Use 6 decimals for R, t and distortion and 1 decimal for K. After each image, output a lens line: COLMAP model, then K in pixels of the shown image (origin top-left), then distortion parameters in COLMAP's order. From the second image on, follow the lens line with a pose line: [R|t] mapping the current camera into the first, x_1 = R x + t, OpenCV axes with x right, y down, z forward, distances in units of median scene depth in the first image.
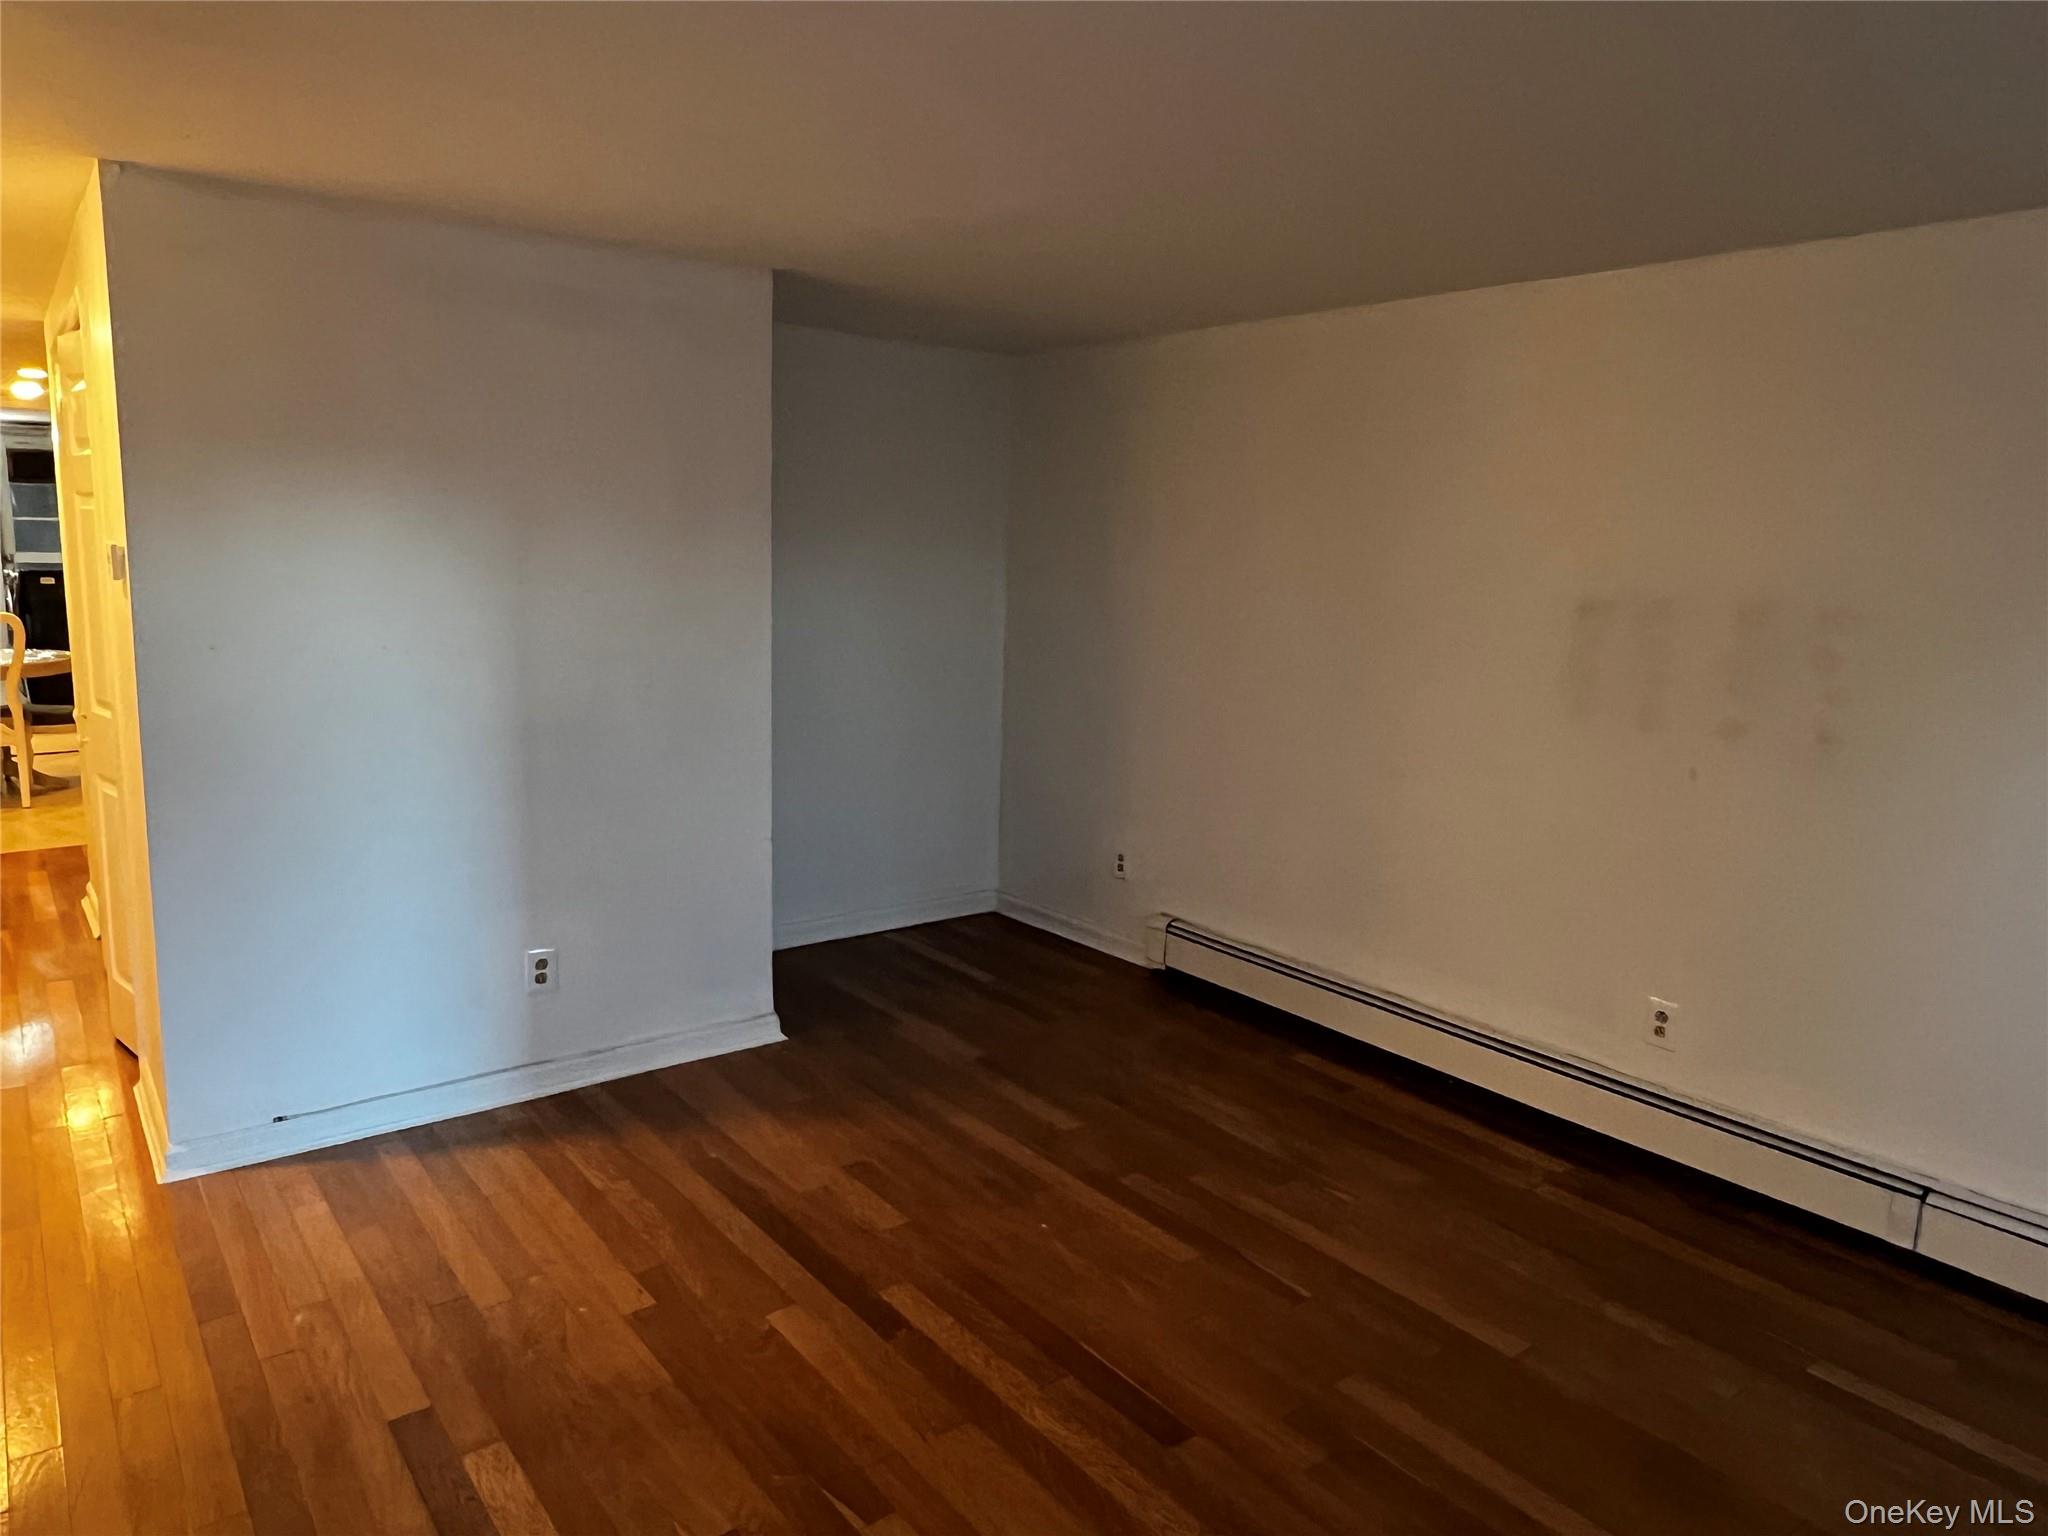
lens RADIAL K [[1321.4, 0, 1024.0], [0, 1321.4, 768.0], [0, 0, 1]] dist [-0.004248, -0.001947]
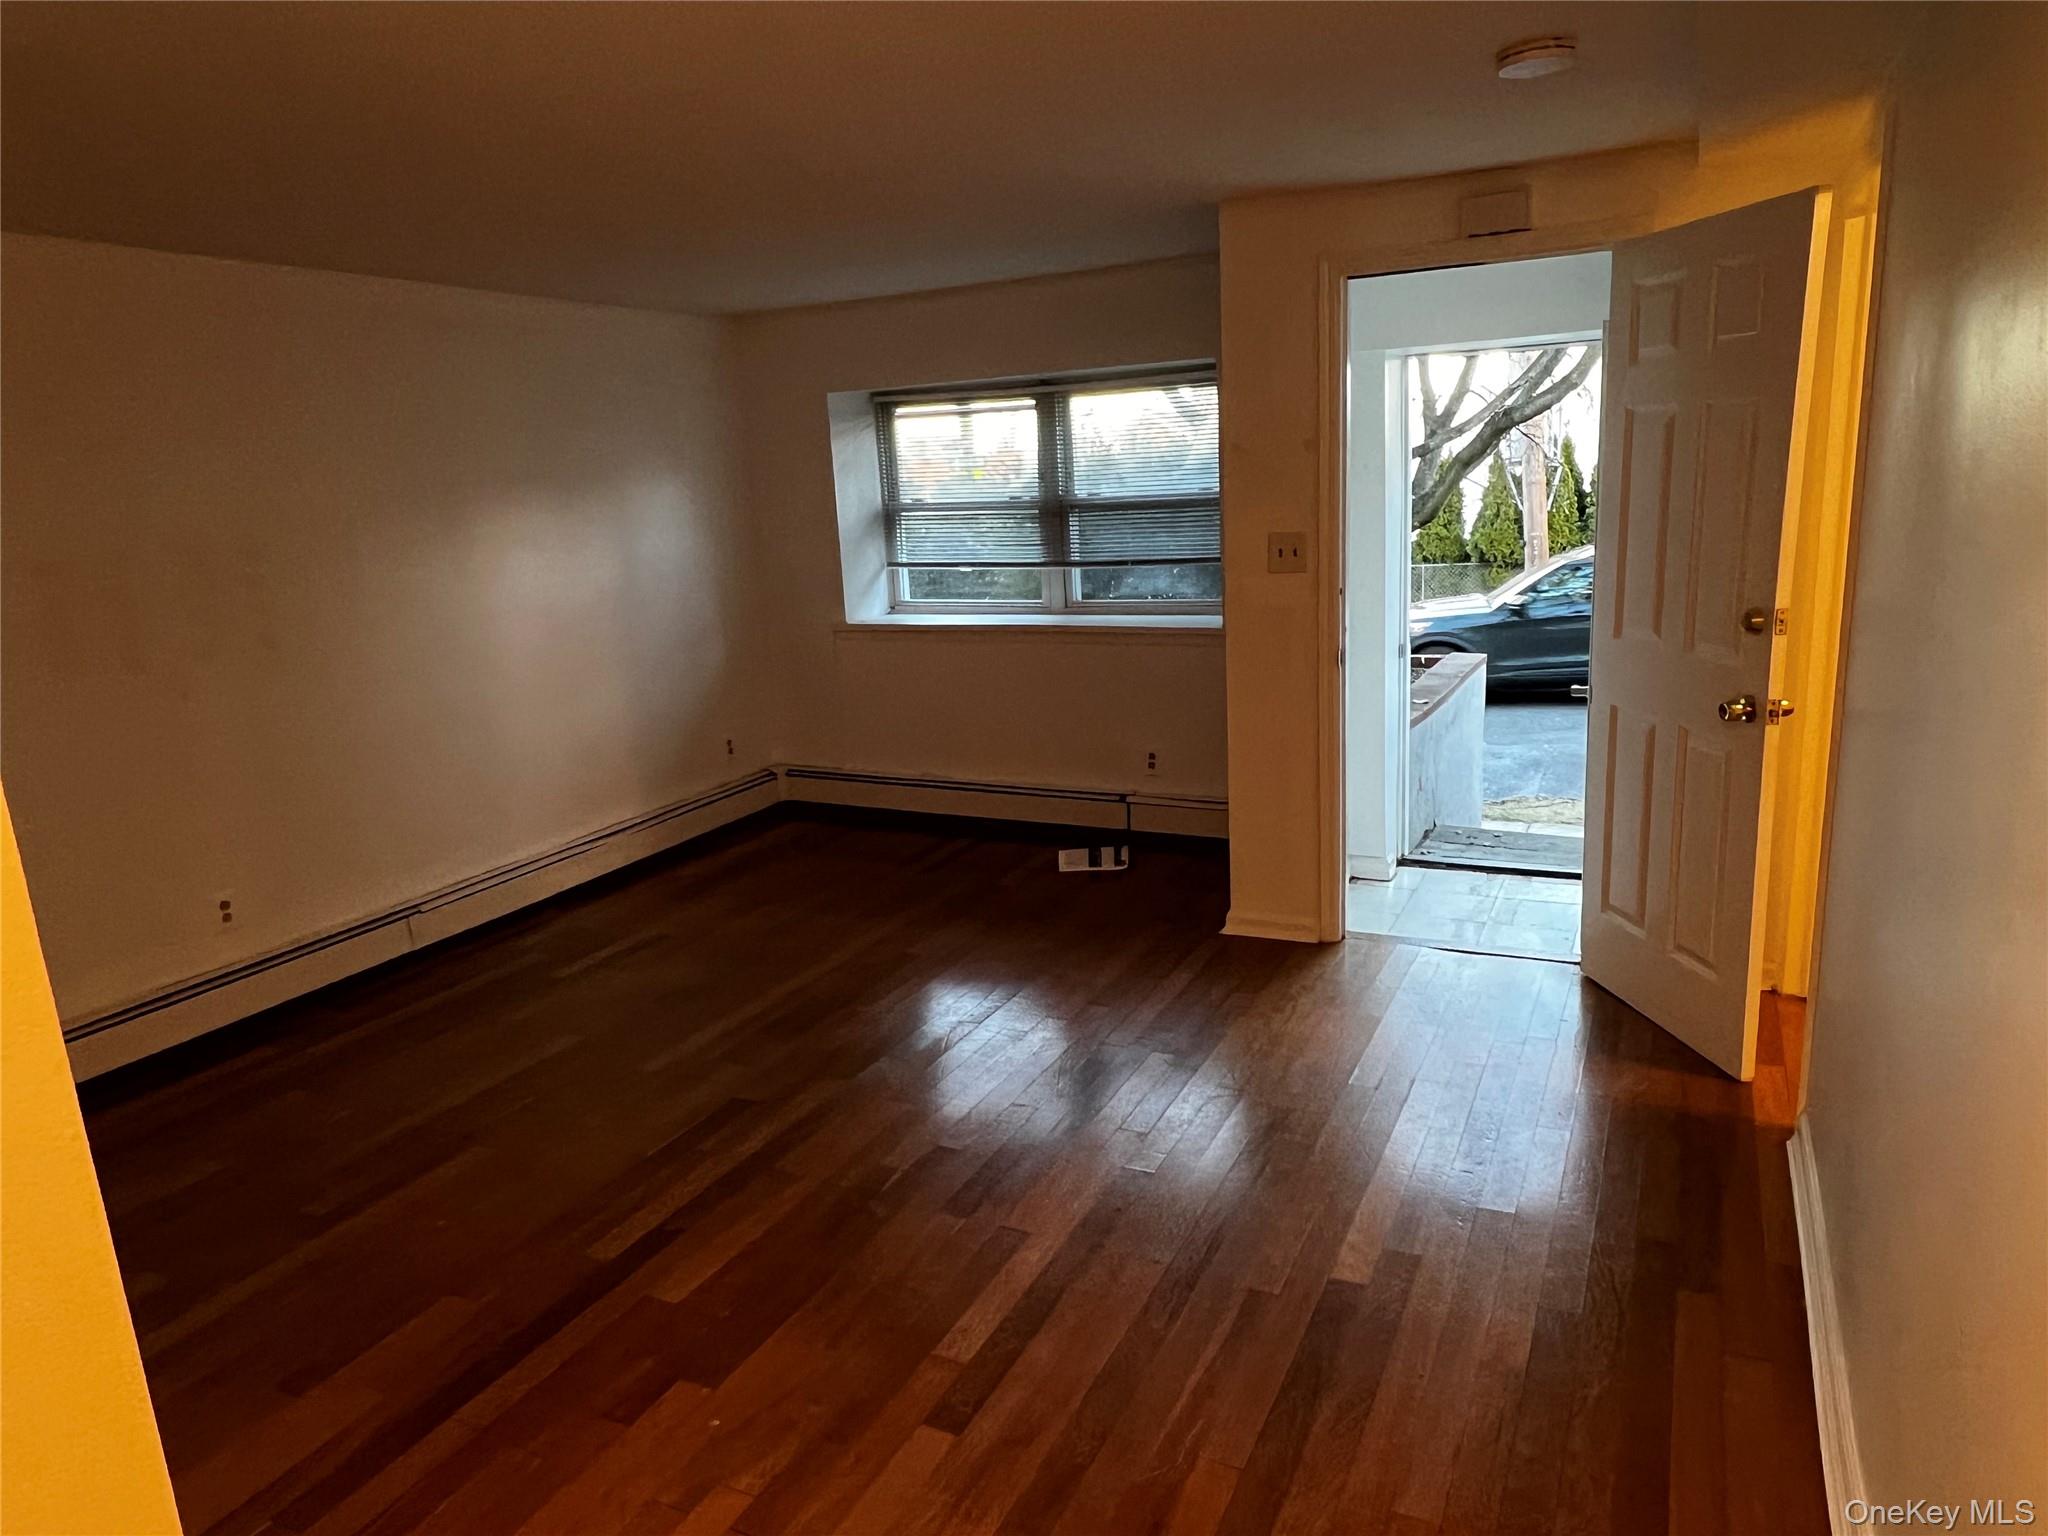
lens RADIAL K [[1321.4, 0, 1024.0], [0, 1321.4, 768.0], [0, 0, 1]] dist [-0.004248, -0.001947]
pose [[-0.428567, -0.207569, 0.879344, -1.097470], [0.189258, 0.931038, 0.312010, -0.205940], [-0.883466, 0.300140, -0.359728, 1.028665]]
